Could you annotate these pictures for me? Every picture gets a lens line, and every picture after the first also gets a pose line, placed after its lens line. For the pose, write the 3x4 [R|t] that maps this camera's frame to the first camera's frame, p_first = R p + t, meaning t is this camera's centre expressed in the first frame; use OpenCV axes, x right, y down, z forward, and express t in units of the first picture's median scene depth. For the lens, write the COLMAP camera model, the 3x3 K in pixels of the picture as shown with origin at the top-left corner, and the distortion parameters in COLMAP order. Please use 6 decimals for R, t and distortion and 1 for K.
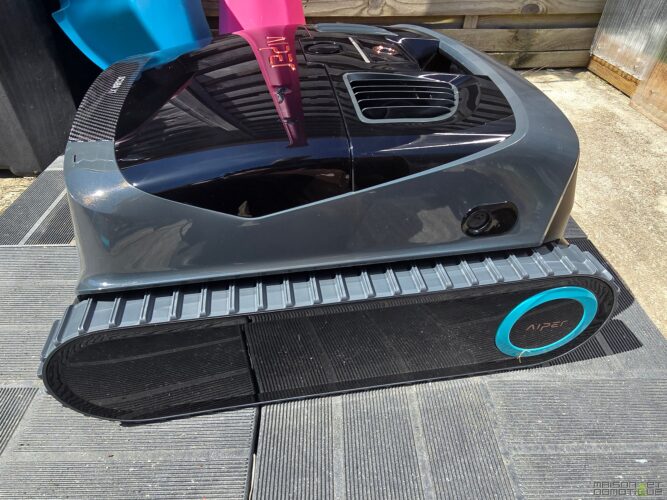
lens RADIAL K [[433.0, 0, 324.1], [0, 433.0, 247.3], [0, 0, 1]] dist [0.005704, 0.000581]
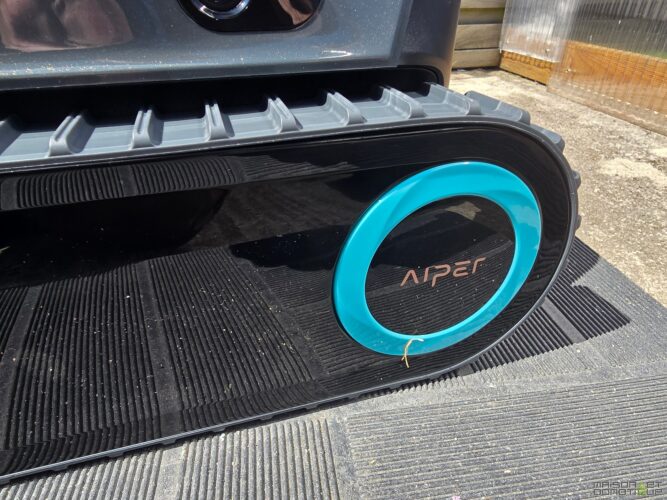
lens RADIAL K [[433.0, 0, 324.1], [0, 433.0, 247.3], [0, 0, 1]] dist [0.005704, 0.000581]
pose [[0.991864, -0.070630, 0.105915, 0.125857], [0.084872, 0.986981, -0.136624, 0.075810], [-0.094886, 0.144502, 0.984945, 0.205215]]
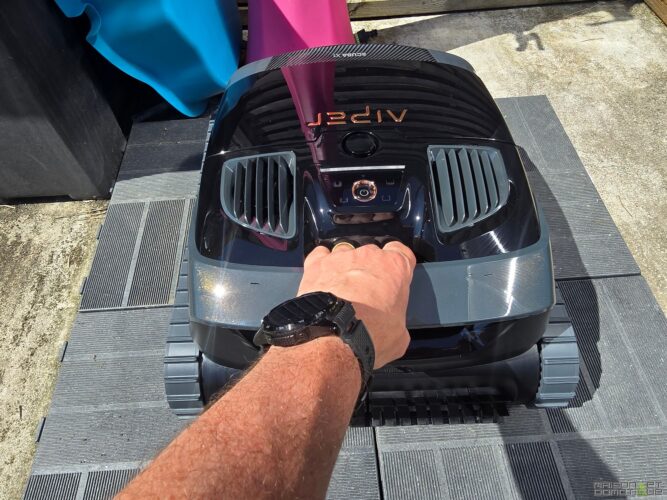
lens RADIAL K [[433.0, 0, 324.1], [0, 433.0, 247.3], [0, 0, 1]] dist [0.005704, 0.000581]
pose [[0.998453, -0.055594, 0.000831, -0.104884], [0.053092, 0.957756, 0.282639, -0.244258], [-0.016508, -0.282158, 0.959226, -0.010236]]
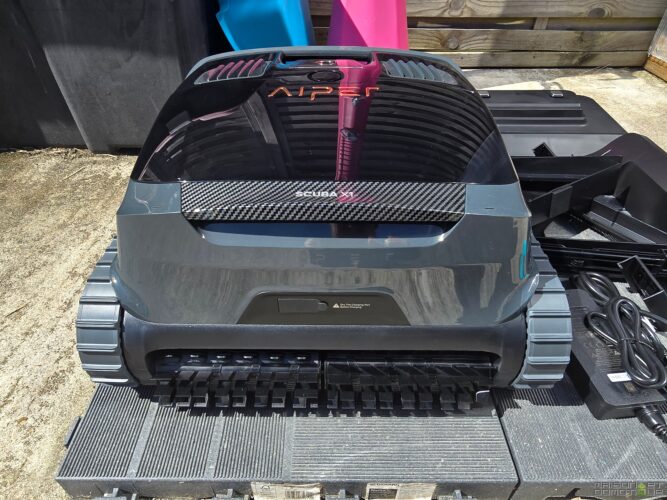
lens RADIAL K [[433.0, 0, 324.1], [0, 433.0, 247.3], [0, 0, 1]] dist [0.005704, 0.000581]
pose [[0.999872, 0.015966, 0.001277, -0.229179], [-0.015985, 0.999733, 0.016689, 0.042397], [-0.001011, -0.016708, 0.999860, -0.122630]]
